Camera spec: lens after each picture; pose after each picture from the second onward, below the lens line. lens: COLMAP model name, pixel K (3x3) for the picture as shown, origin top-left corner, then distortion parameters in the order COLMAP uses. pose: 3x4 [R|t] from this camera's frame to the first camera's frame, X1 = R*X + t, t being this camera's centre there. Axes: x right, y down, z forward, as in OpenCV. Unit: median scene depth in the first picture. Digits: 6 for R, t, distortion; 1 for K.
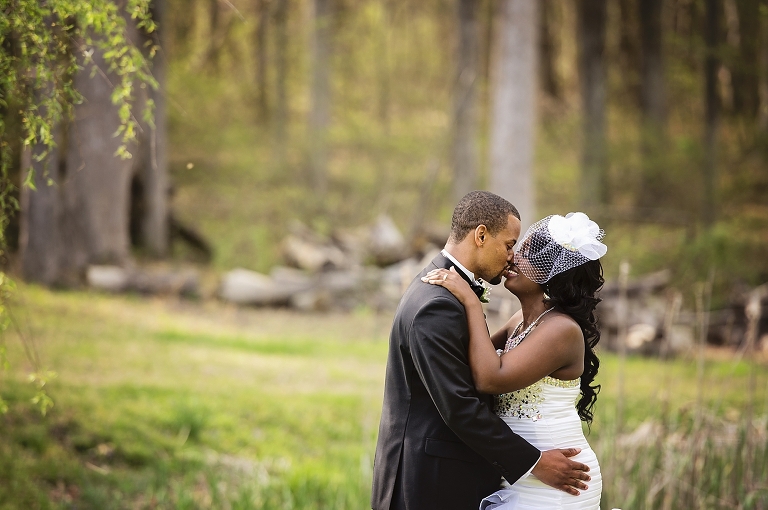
lens RADIAL K [[4267.8, 0, 384.0], [0, 4267.8, 255.0], [0, 0, 1]] dist [0.754219, 13.488317]
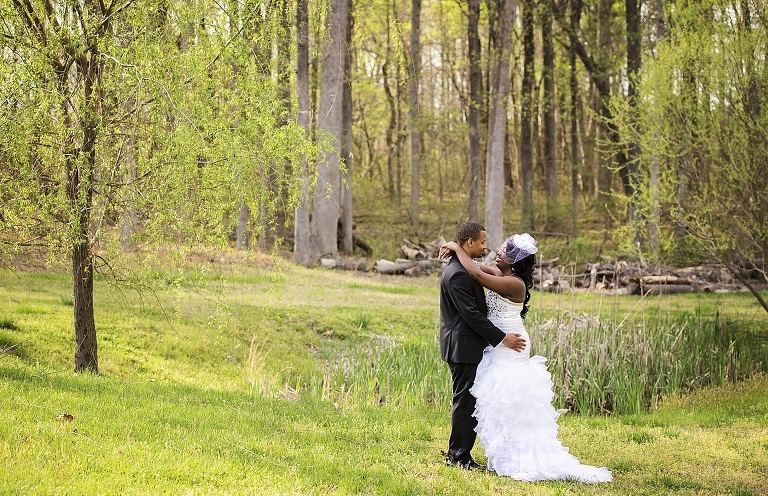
lens RADIAL K [[1735.2, 0, 384.0], [0, 1735.2, 248.0], [0, 0, 1]] dist [-0.039047, -0.159019]
pose [[0.999353, -0.013539, -0.033314, 0.000013], [0.013465, 0.999906, -0.002441, -0.000182], [0.033344, 0.001991, 0.999442, 0.012586]]
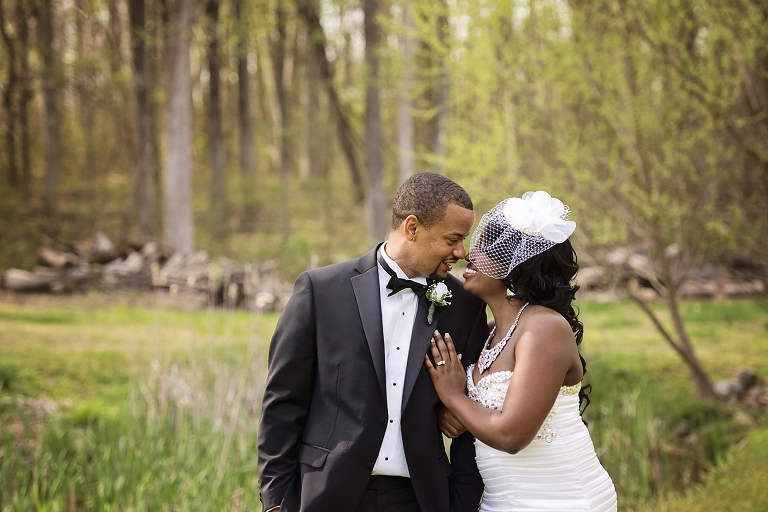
lens RADIAL K [[2139.0, 0, 384.0], [0, 2139.0, 256.0], [0, 0, 1]] dist [0.235252, 0.348278]
pose [[0.988324, -0.035498, 0.148174, -0.017565], [0.035201, 0.999370, 0.004627, -0.000308], [-0.148245, 0.000643, 0.988950, 0.184713]]
